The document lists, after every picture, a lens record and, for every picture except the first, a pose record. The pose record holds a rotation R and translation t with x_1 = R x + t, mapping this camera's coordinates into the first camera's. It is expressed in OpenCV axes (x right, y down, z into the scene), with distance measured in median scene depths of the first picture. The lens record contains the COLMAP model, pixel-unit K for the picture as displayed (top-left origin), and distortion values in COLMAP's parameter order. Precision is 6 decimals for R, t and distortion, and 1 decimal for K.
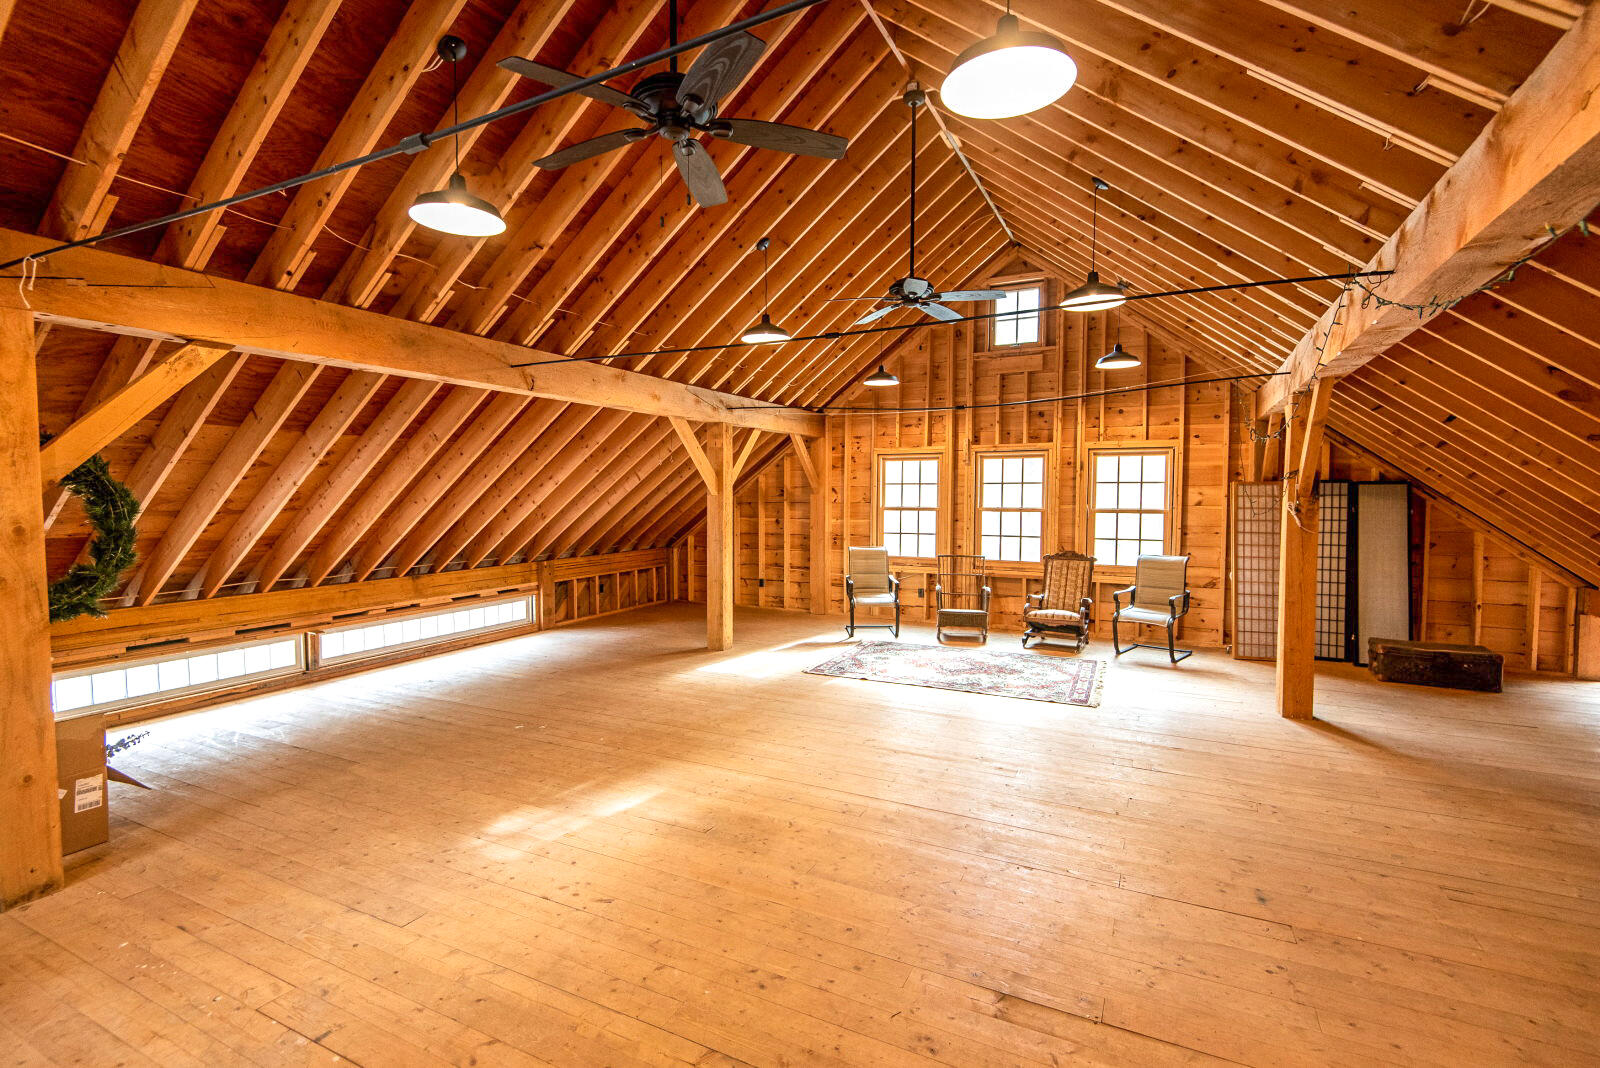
lens RADIAL K [[733.3, 0, 800.0], [0, 733.3, 534.0], [0, 0, 1]] dist [0.042393, -0.027323]
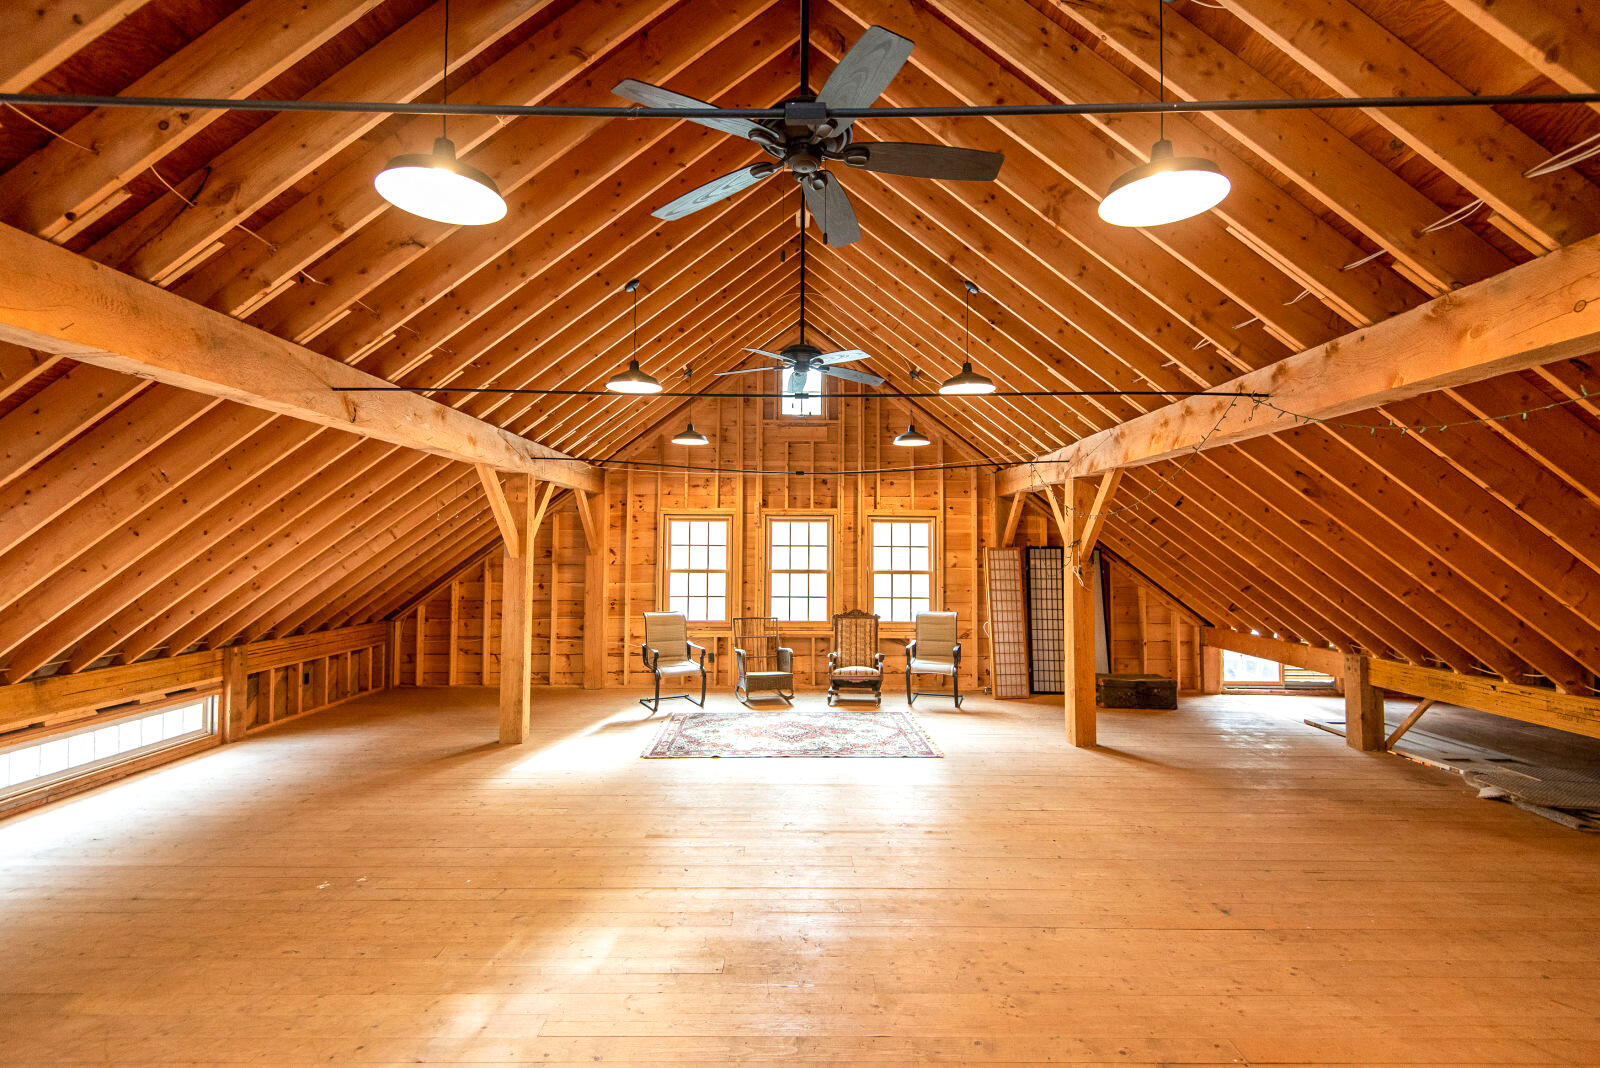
lens RADIAL K [[733.3, 0, 800.0], [0, 733.3, 534.0], [0, 0, 1]] dist [0.042393, -0.027323]
pose [[0.891386, 0.015801, 0.452970, -0.192021], [0.019662, 0.997103, -0.073473, -0.010233], [-0.452819, 0.074398, 0.888493, 0.081533]]
